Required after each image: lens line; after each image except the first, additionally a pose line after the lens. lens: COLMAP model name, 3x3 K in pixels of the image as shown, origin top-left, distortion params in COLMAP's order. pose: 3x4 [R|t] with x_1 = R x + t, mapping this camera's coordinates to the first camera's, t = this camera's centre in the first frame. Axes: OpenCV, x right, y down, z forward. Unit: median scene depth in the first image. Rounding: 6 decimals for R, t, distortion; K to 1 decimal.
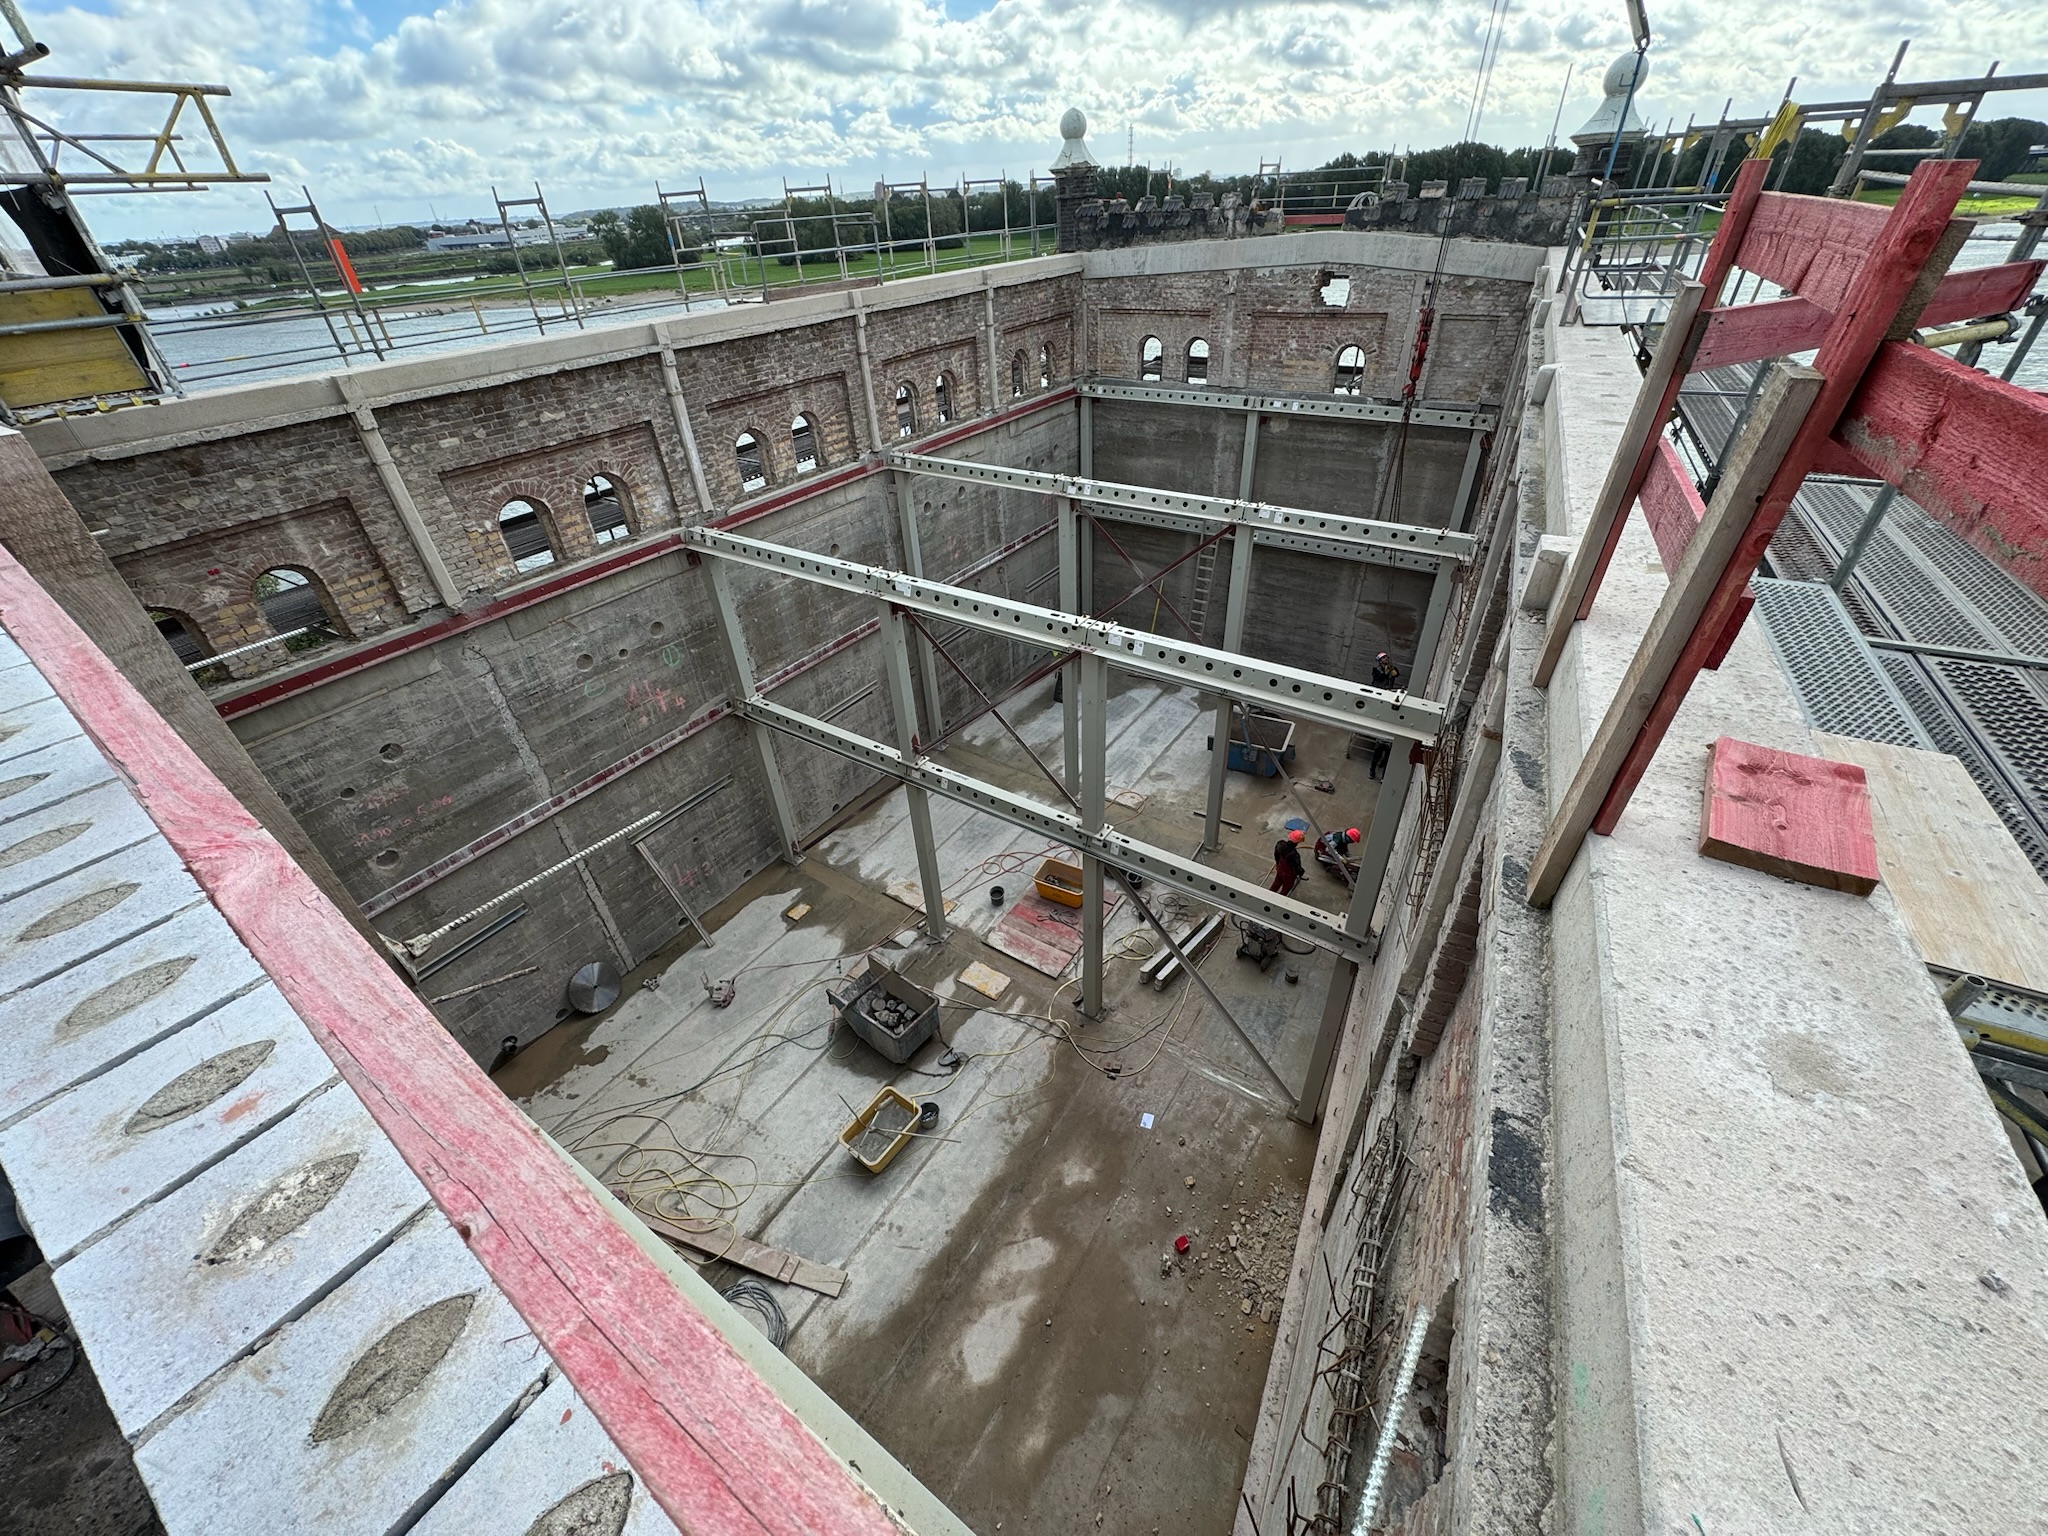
lens RADIAL K [[807.5, 0, 1024.0], [0, 807.5, 768.0], [0, 0, 1]] dist [0.001455, 0.000067]
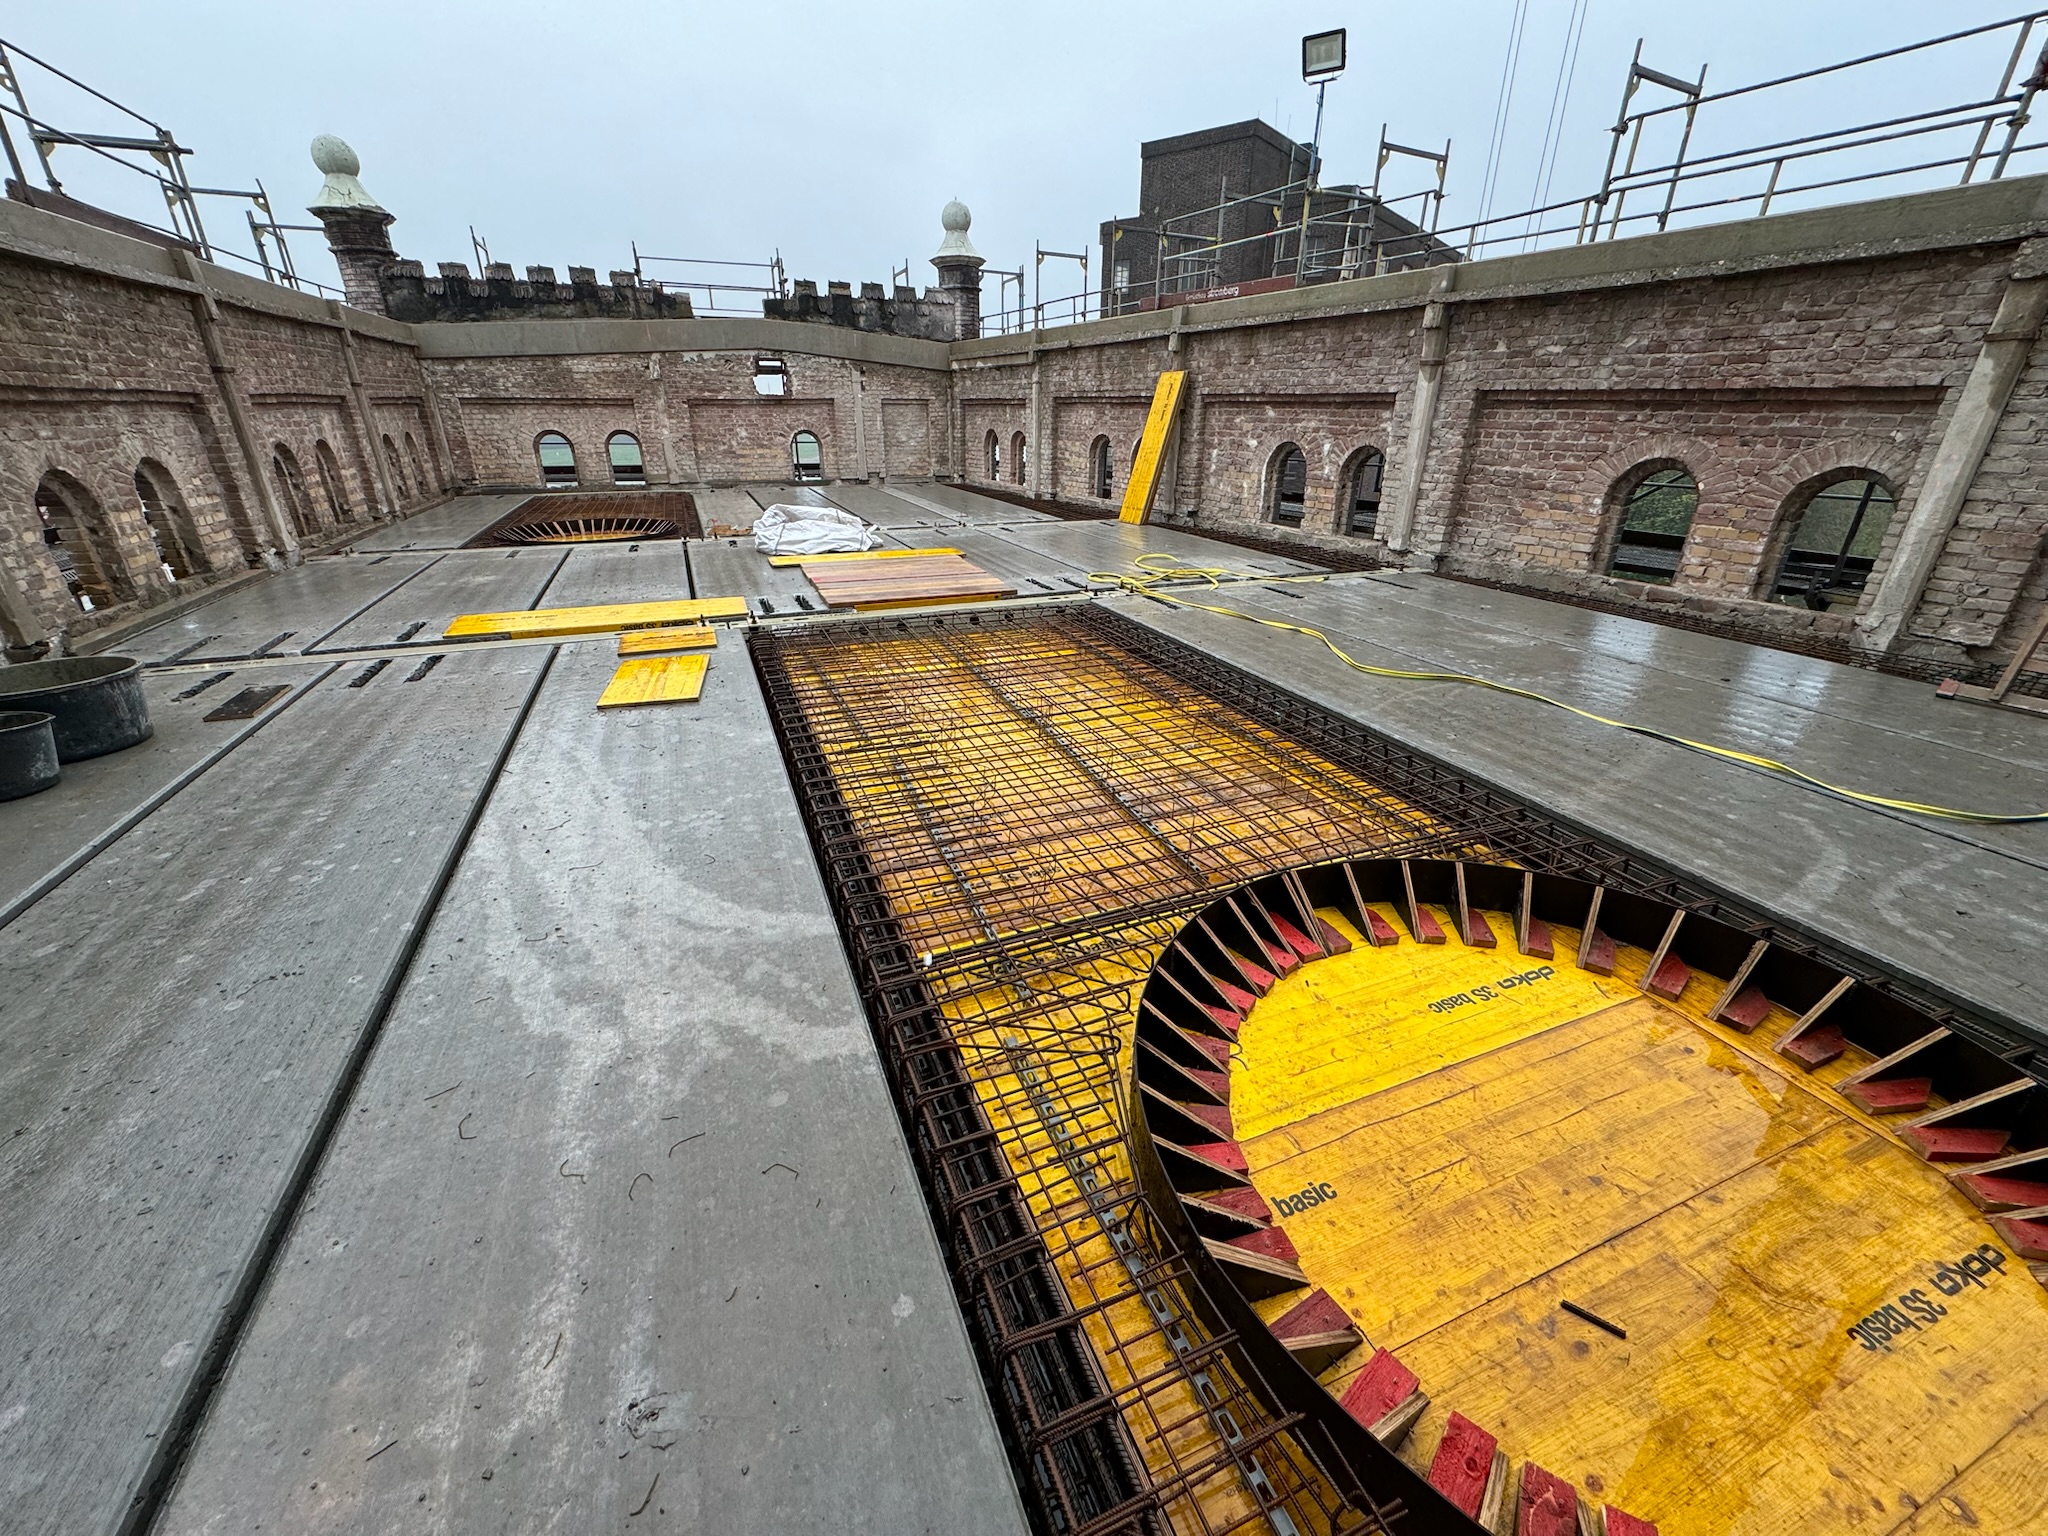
lens RADIAL K [[807.5, 0, 1024.0], [0, 807.5, 768.0], [0, 0, 1]] dist [0.001455, 0.000067]
pose [[0.564402, -0.285809, 0.774444, -0.318305], [0.456800, 0.889558, -0.004616, -0.027640], [-0.687594, 0.356371, 0.632625, 0.326684]]
